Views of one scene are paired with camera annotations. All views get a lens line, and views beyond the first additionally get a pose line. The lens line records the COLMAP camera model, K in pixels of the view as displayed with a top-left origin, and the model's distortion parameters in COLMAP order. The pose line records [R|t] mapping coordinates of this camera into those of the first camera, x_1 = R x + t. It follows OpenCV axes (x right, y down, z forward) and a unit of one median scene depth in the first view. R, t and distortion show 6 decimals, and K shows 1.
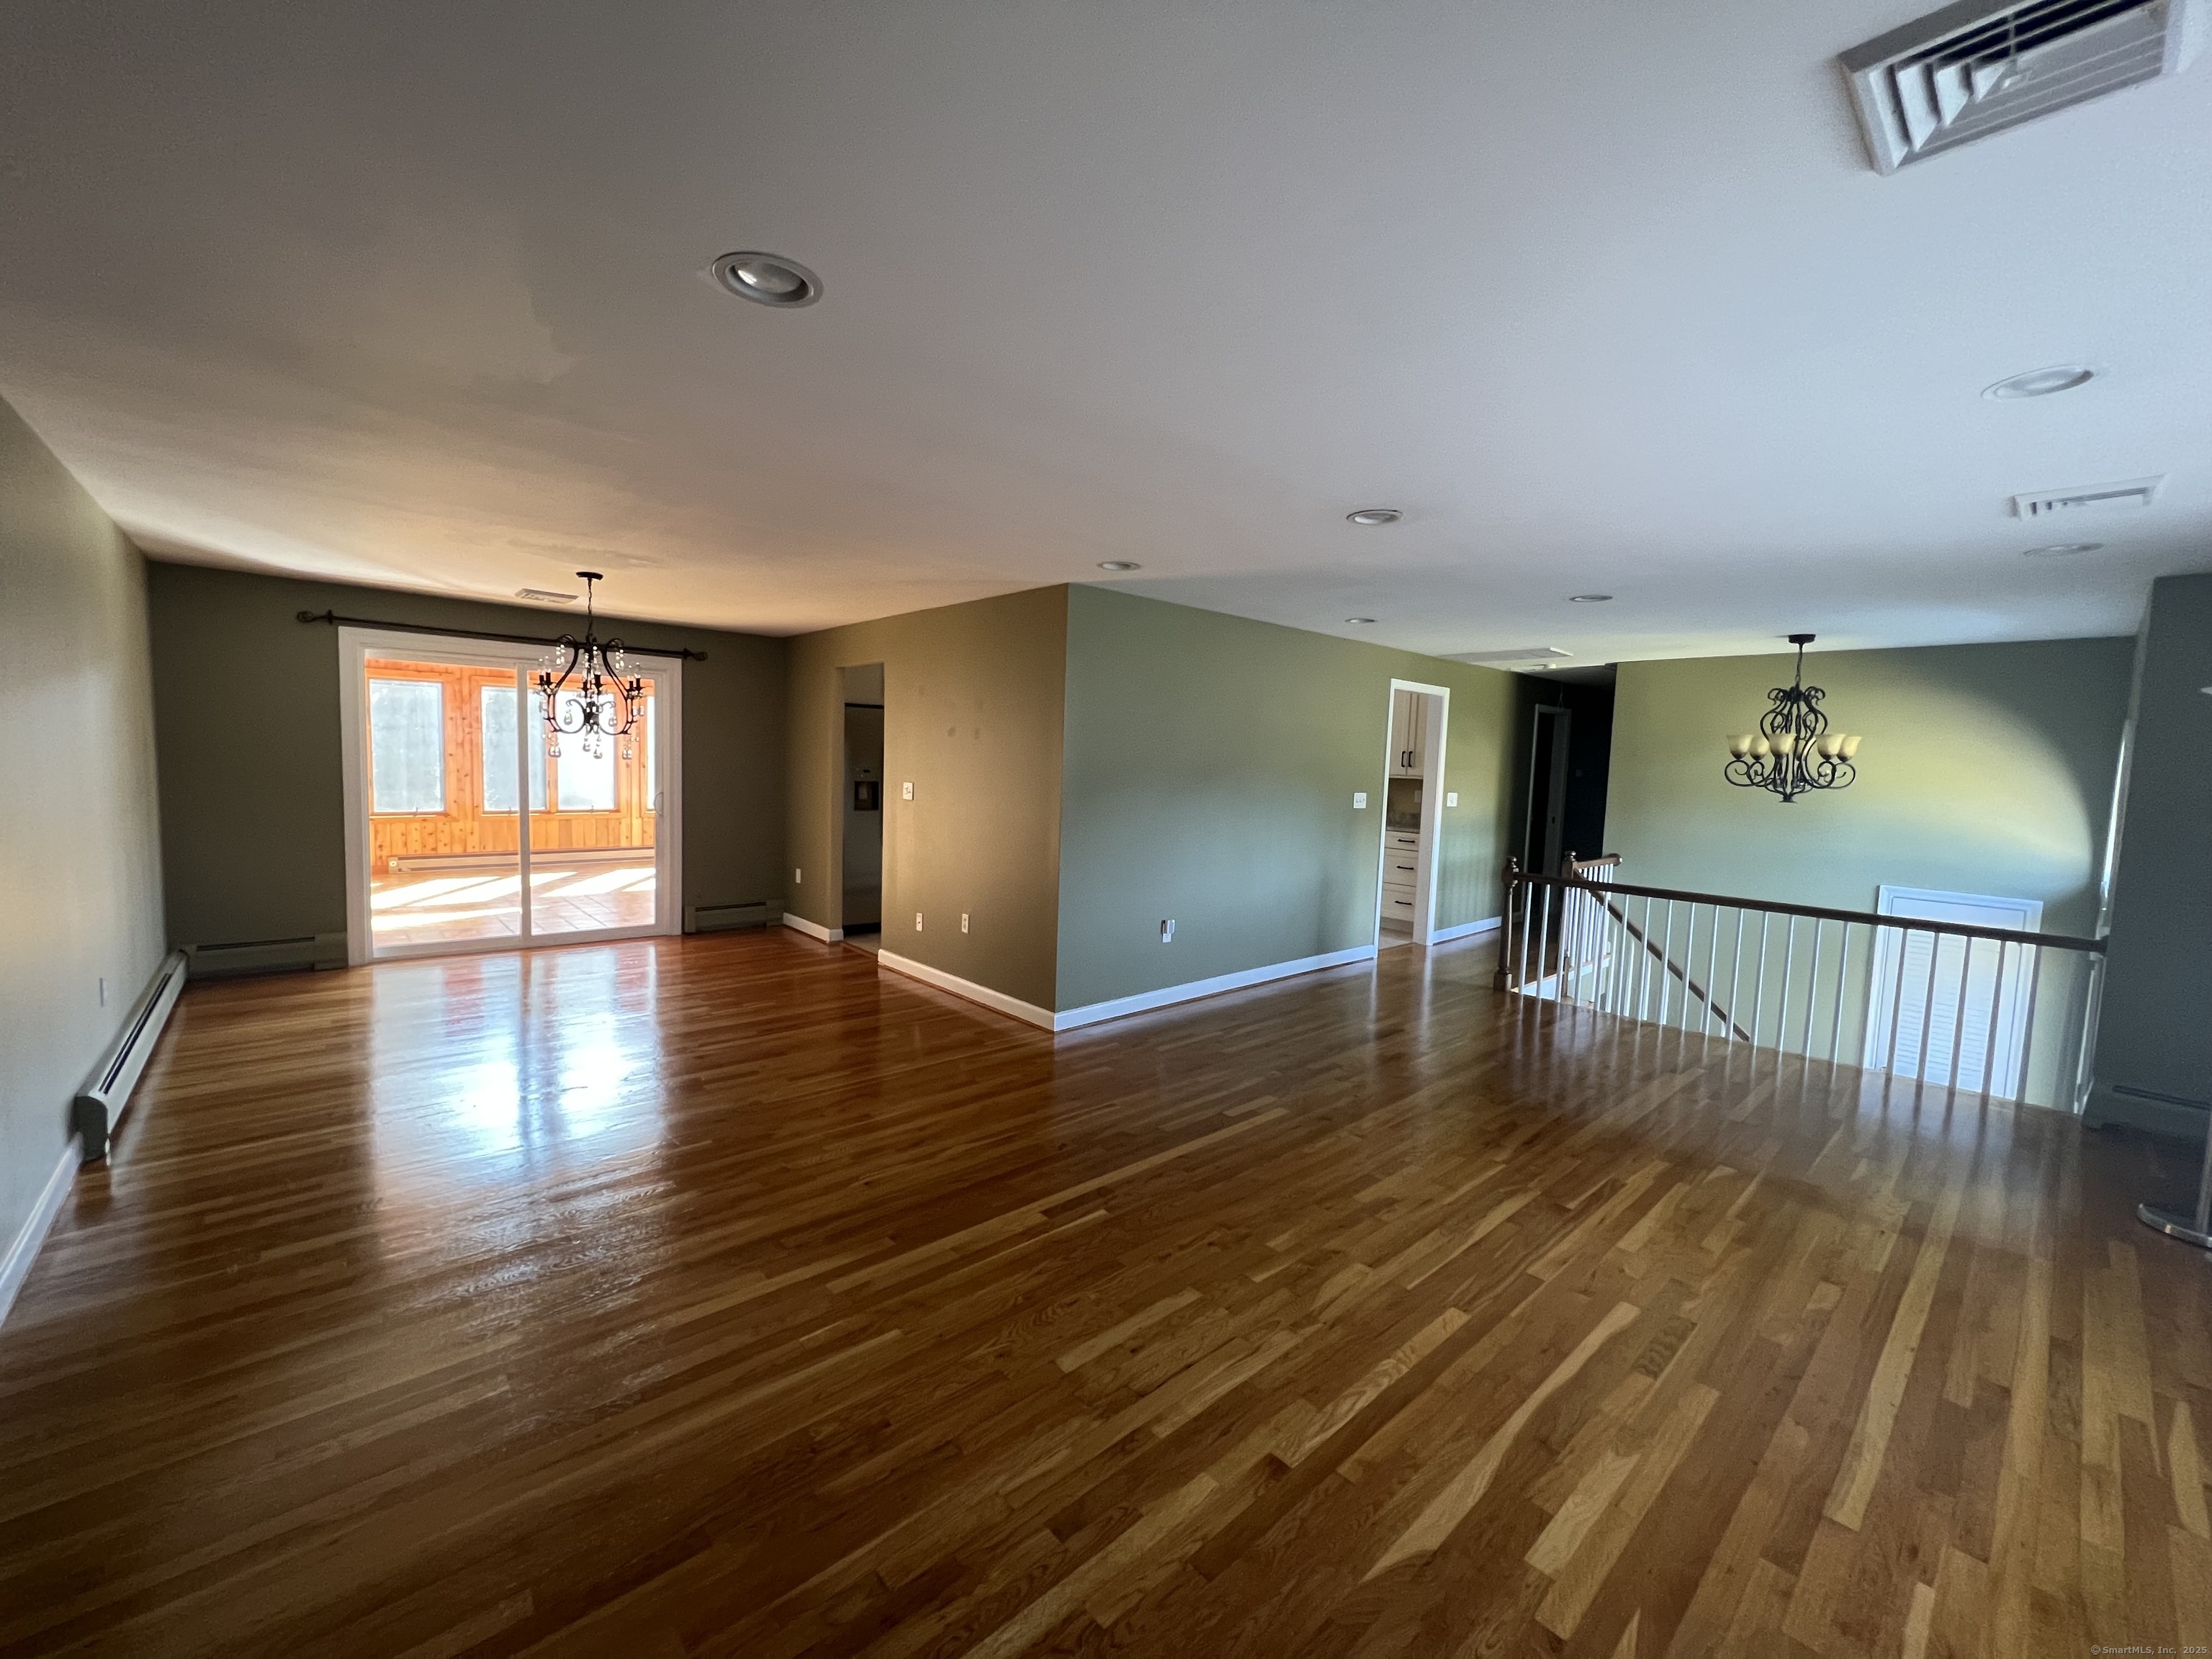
lens RADIAL K [[884.7, 0, 1106.0], [0, 884.7, 829.5], [0, 0, 1]] dist [-0.014133, -0.000135]
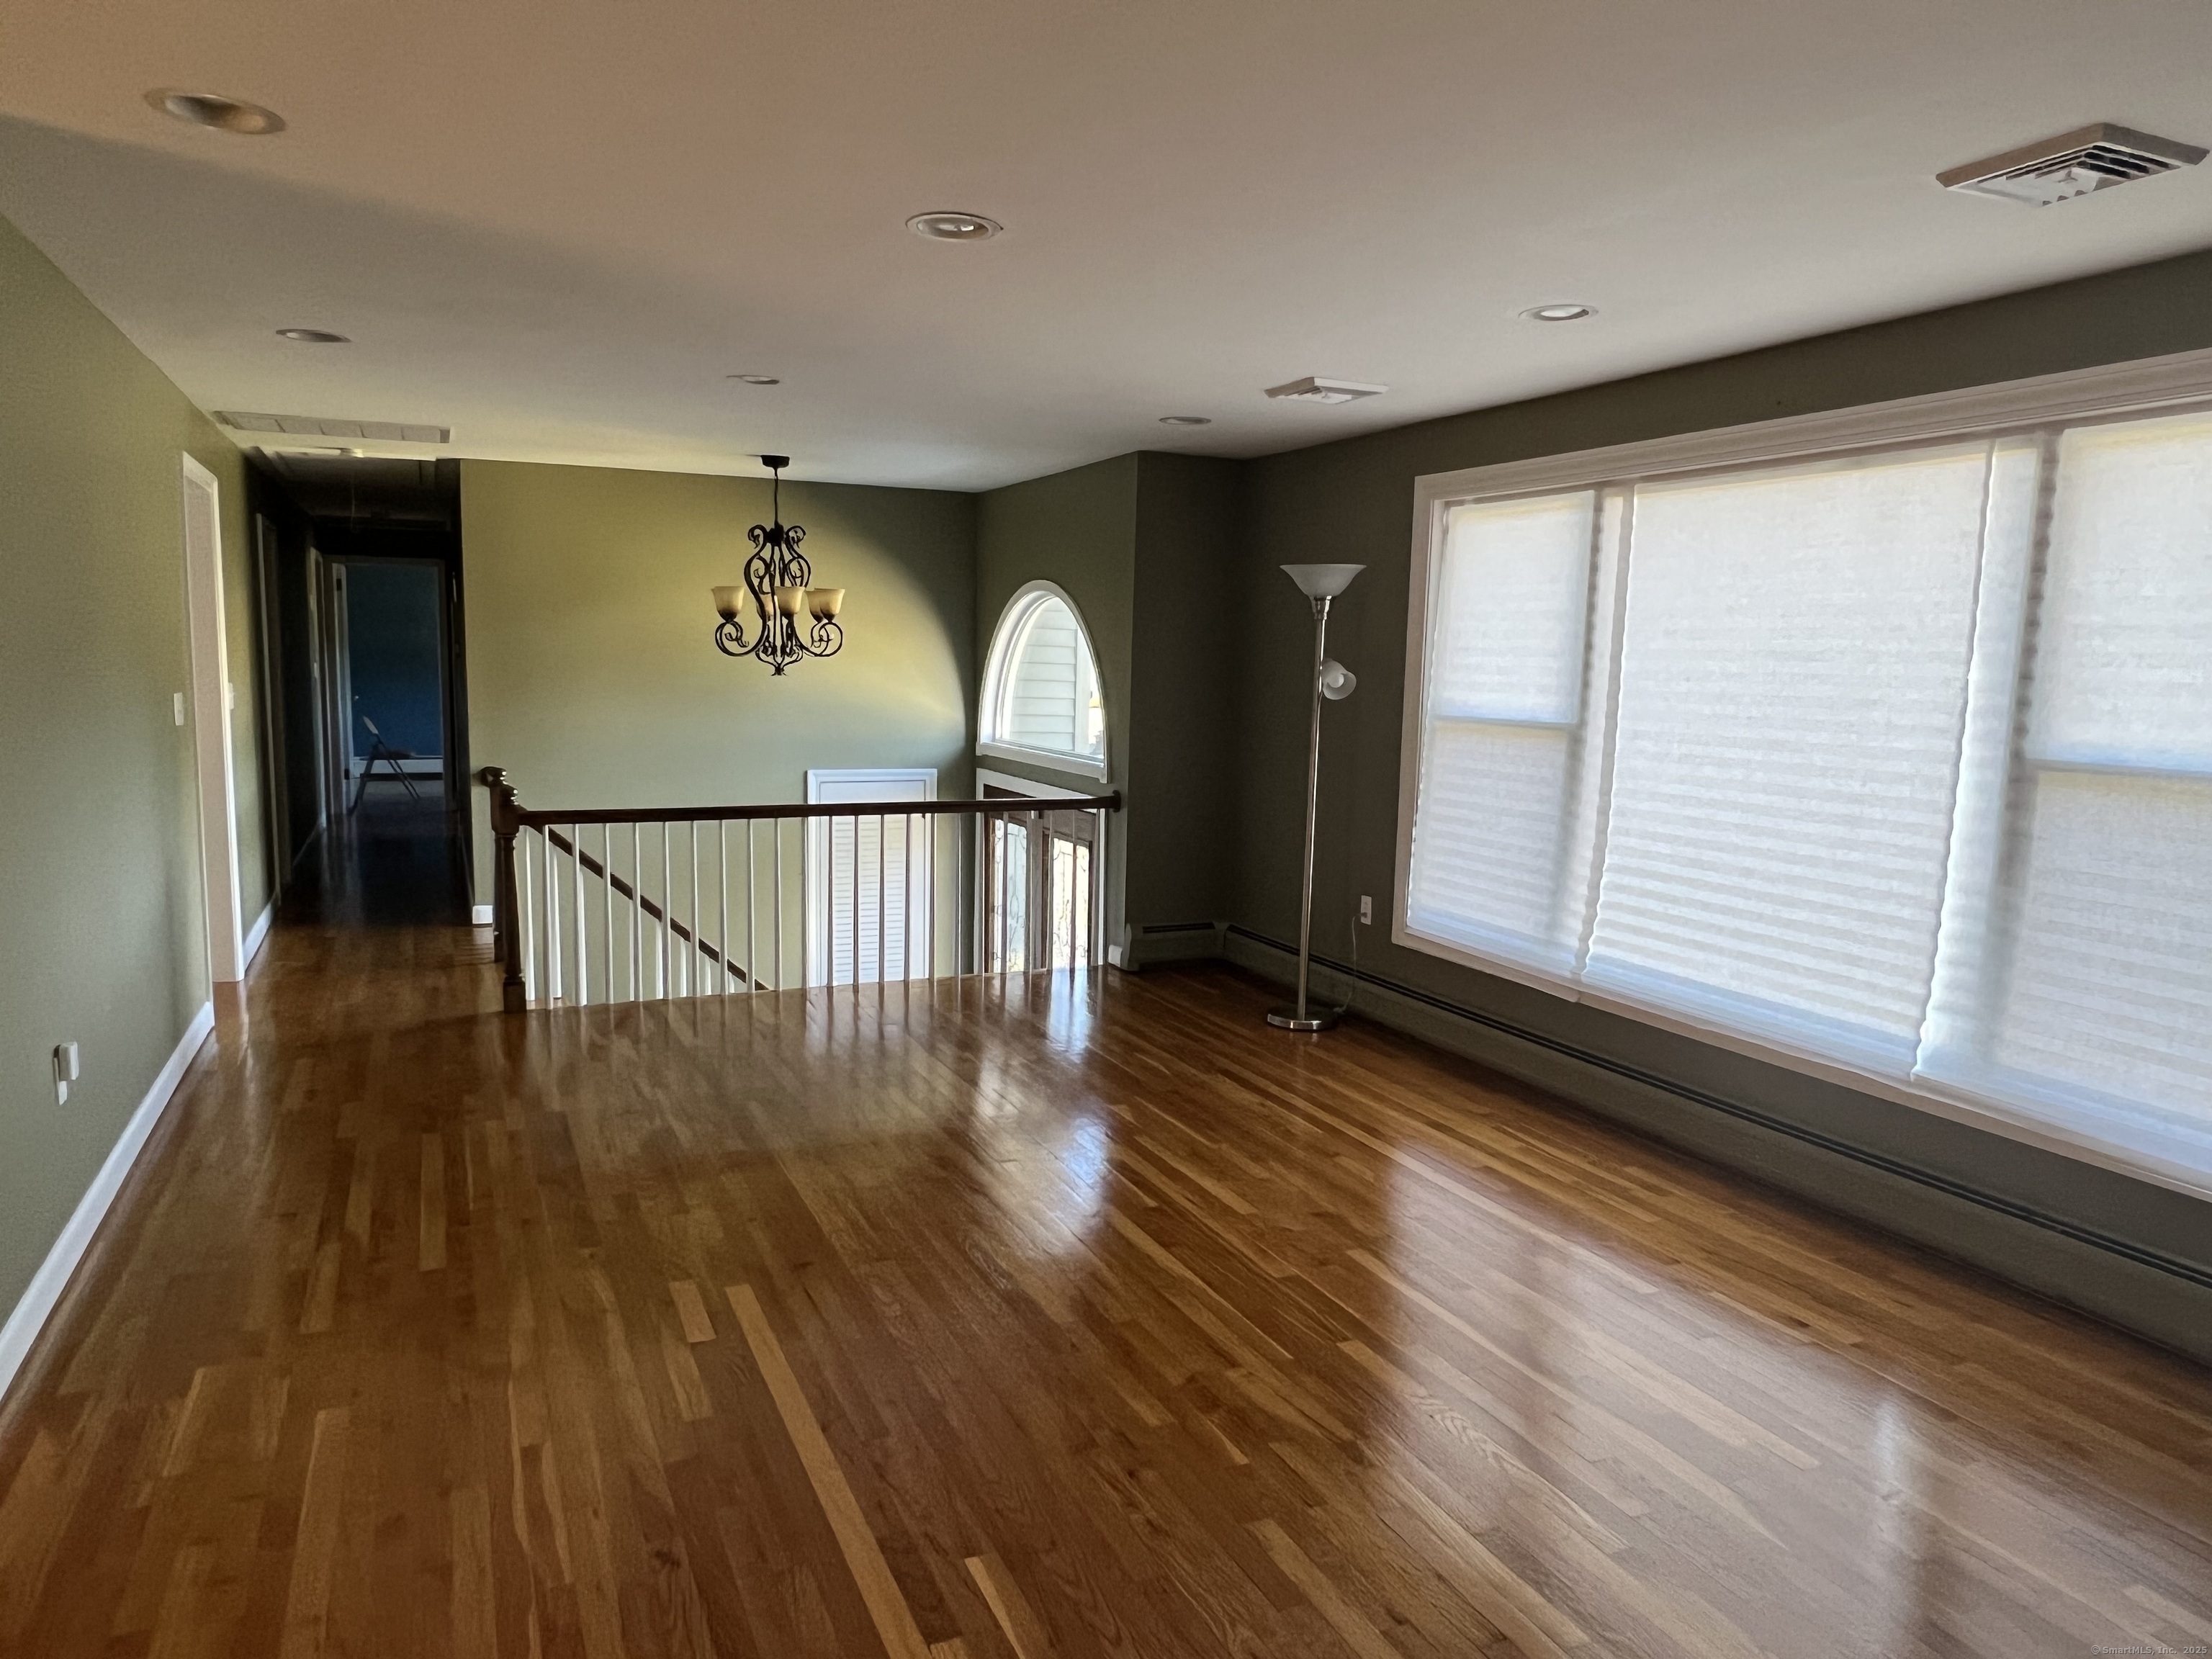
lens RADIAL K [[1444.3, 0, 1106.0], [0, 1444.3, 829.5], [0, 0, 1]] dist [-0.067238, 0.123686]
pose [[0.295977, -0.144735, 0.944166, -0.358620], [0.067648, 0.989148, 0.130424, -0.041892], [-0.952797, 0.025269, 0.302556, 0.348598]]
